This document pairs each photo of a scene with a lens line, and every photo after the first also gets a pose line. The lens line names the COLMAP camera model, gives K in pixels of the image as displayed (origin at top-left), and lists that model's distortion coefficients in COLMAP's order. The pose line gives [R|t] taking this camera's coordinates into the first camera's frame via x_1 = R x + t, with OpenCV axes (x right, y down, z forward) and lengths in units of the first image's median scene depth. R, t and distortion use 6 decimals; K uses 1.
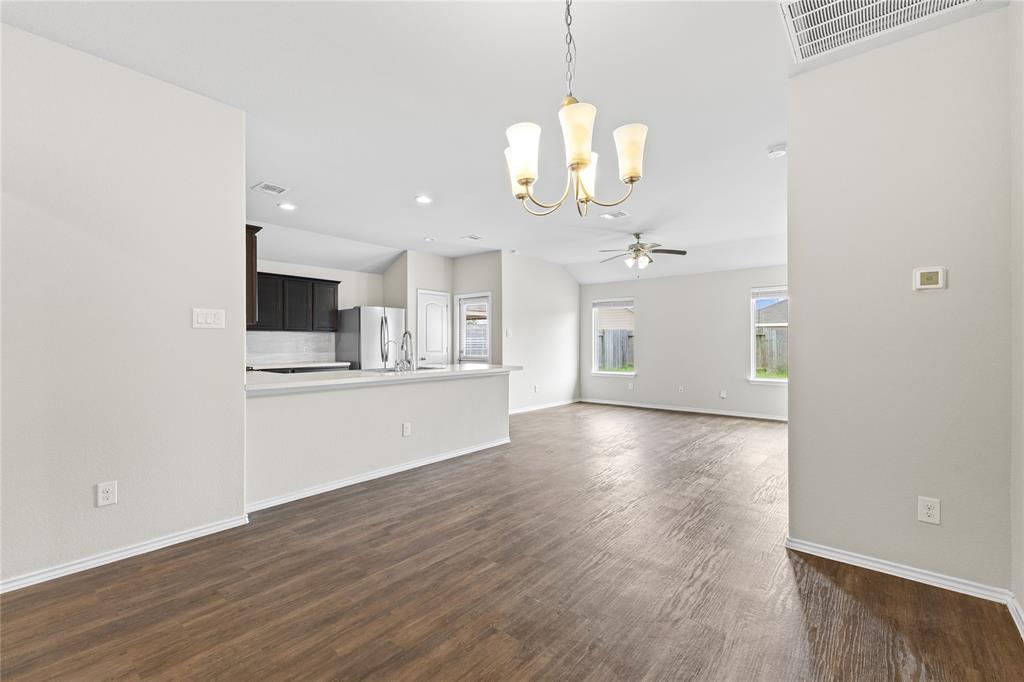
lens RADIAL K [[442.4, 0, 512.2], [0, 442.4, 339.6], [0, 0, 1]] dist [0.008720, -0.000088]
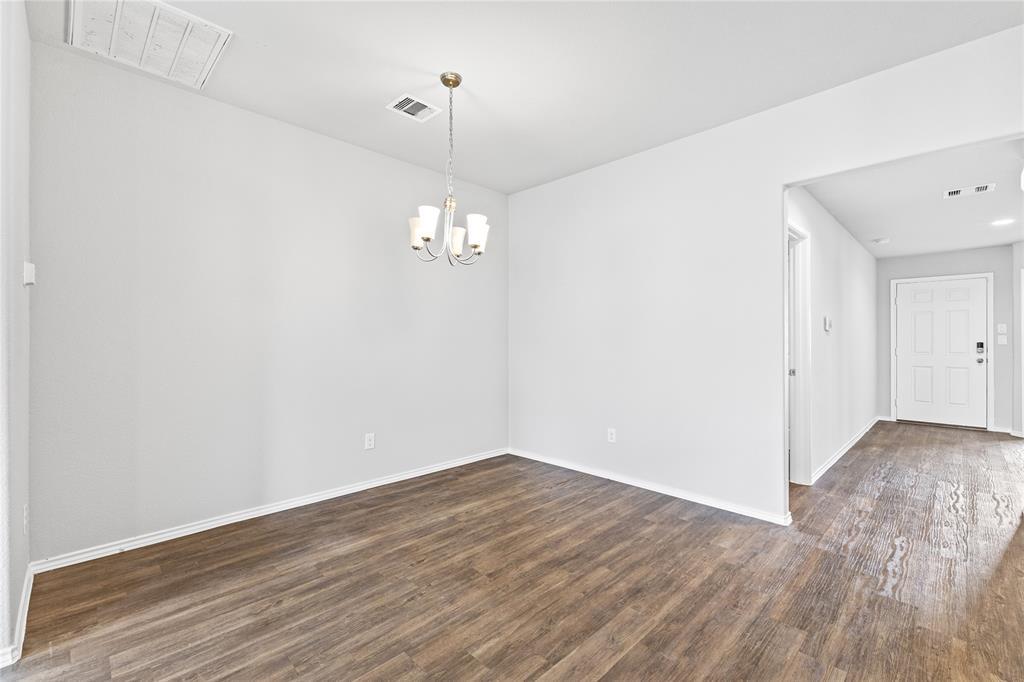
lens RADIAL K [[441.0, 0, 512.0], [0, 441.0, 341.0], [0, 0, 1]] dist [0.011413, 0.000219]
pose [[-0.996170, 0.000160, 0.087433, -0.056024], [-0.000255, 0.999989, -0.004741, 0.004038], [-0.087433, -0.004746, -0.996159, 0.594349]]
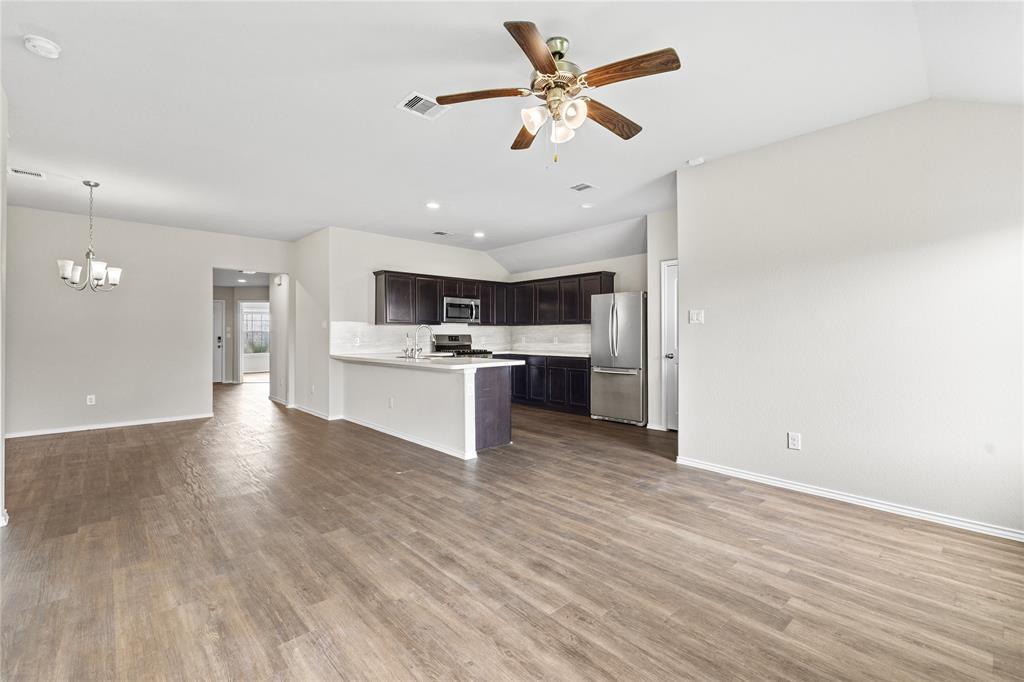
lens RADIAL K [[443.3, 0, 514.1], [0, 443.3, 334.4], [0, 0, 1]] dist [0.008446, 0.000028]
pose [[-0.120114, 0.000345, -0.992760, 0.597018], [0.009645, 0.999953, -0.000819, 0.006090], [0.992713, -0.009673, -0.120112, 0.910232]]
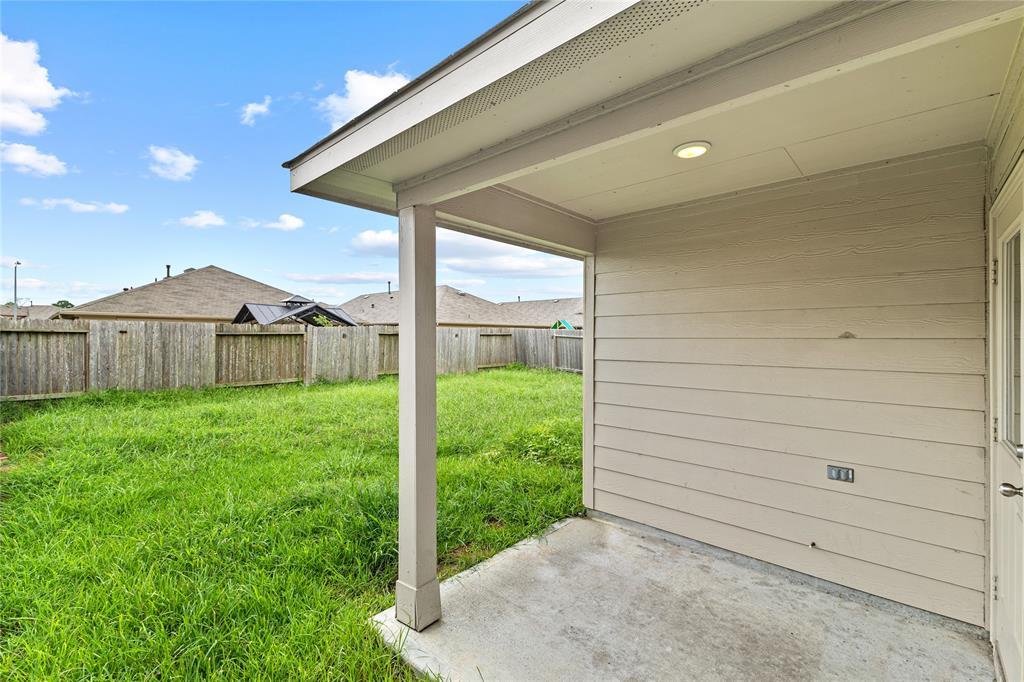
lens RADIAL K [[442.4, 0, 512.2], [0, 442.4, 339.6], [0, 0, 1]] dist [0.008720, -0.000088]
pose [[0.035436, -0.003976, 0.999364, -0.369133], [-0.010339, 0.999937, 0.004345, -0.019983], [-0.999318, -0.010486, 0.035393, 1.430215]]
